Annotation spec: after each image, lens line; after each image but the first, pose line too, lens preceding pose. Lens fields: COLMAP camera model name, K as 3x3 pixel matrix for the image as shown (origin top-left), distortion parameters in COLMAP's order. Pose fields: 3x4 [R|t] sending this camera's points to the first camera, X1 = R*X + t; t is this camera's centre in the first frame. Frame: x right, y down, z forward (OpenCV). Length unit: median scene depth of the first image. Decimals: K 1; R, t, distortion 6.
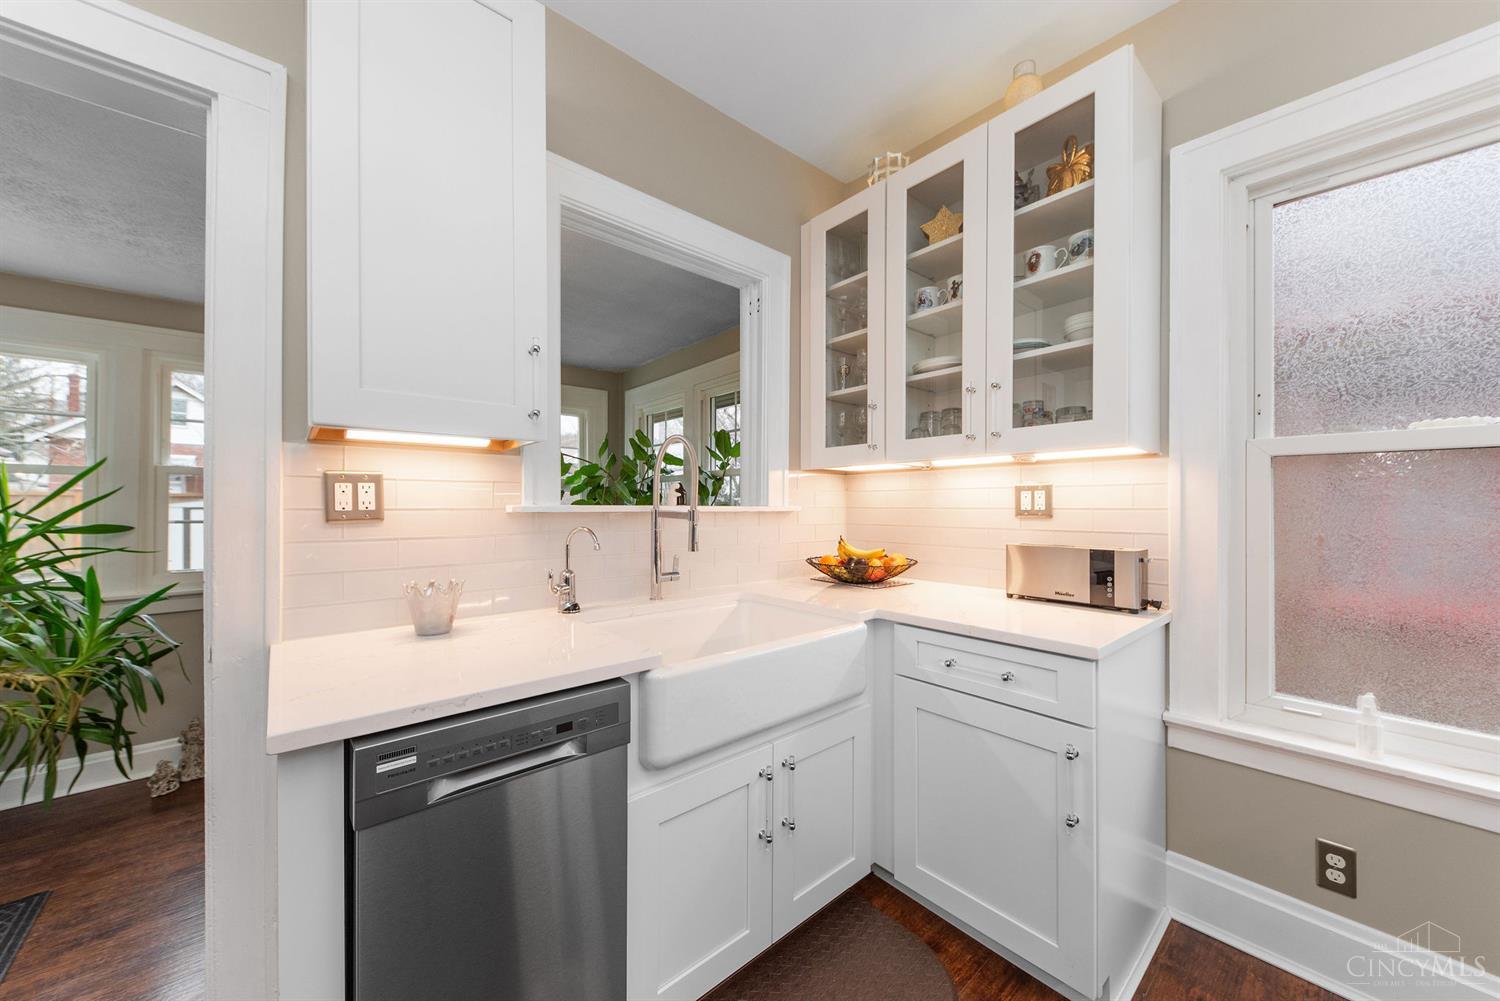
lens RADIAL K [[541.7, 0, 749.2], [0, 541.7, 504.0], [0, 0, 1]] dist [-0.001662, -0.000178]
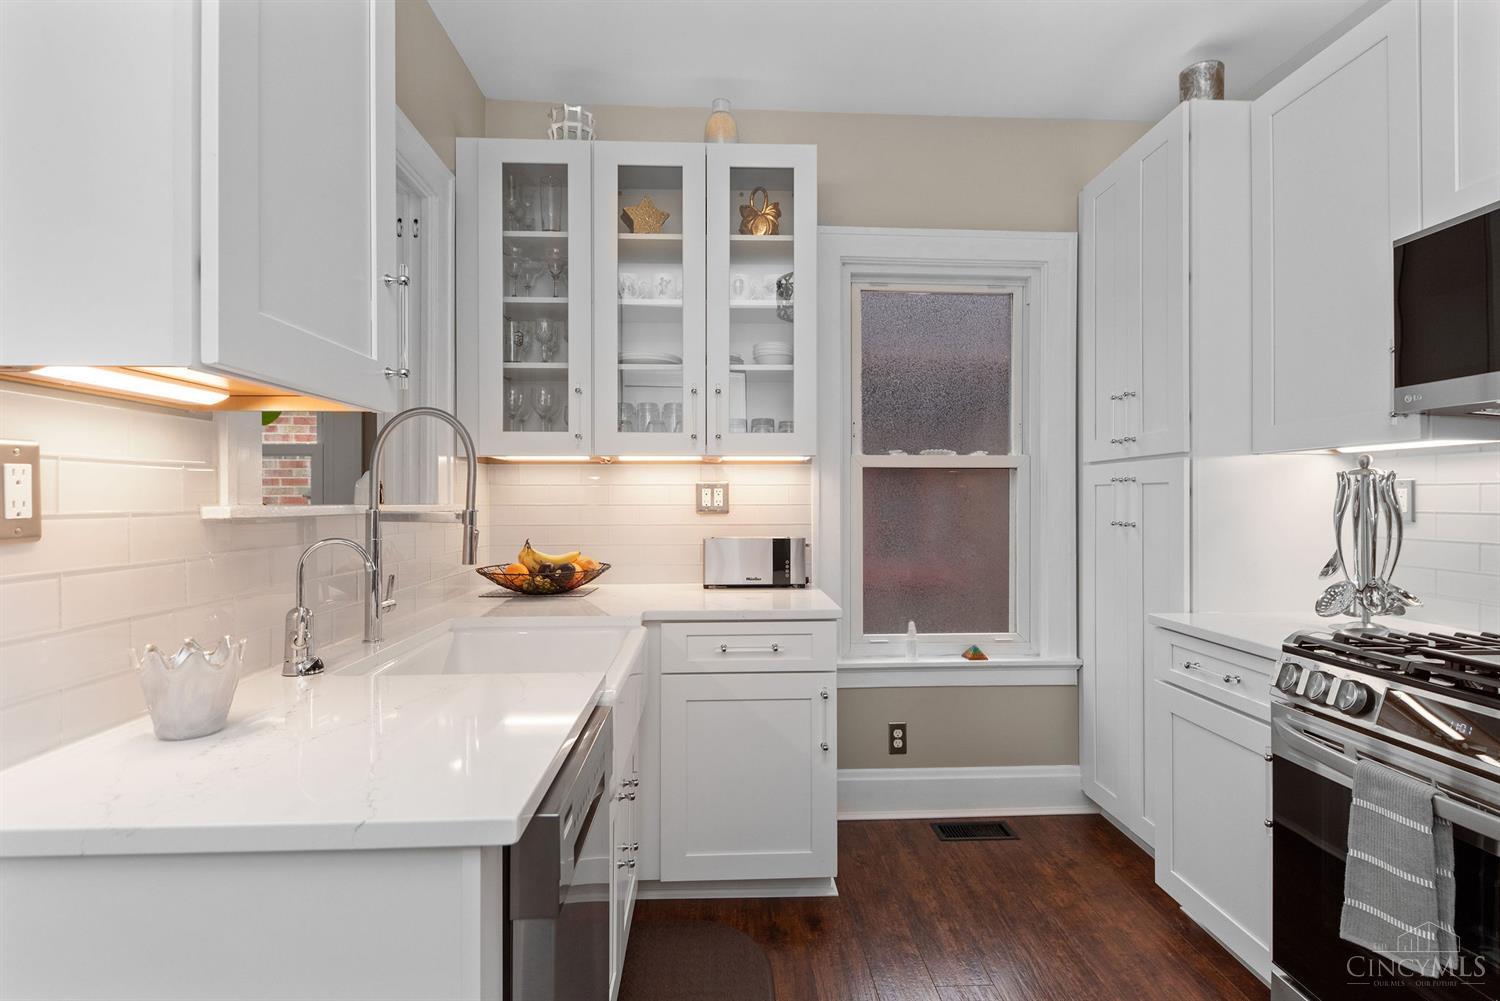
lens RADIAL K [[721.4, 0, 752.4], [0, 721.4, 497.8], [0, 0, 1]] dist [0.002446, -0.000107]
pose [[0.608923, 0.001682, 0.793228, -0.675904], [-0.003254, 0.999995, 0.000378, -0.008617], [-0.793223, -0.002811, 0.608925, 0.066569]]
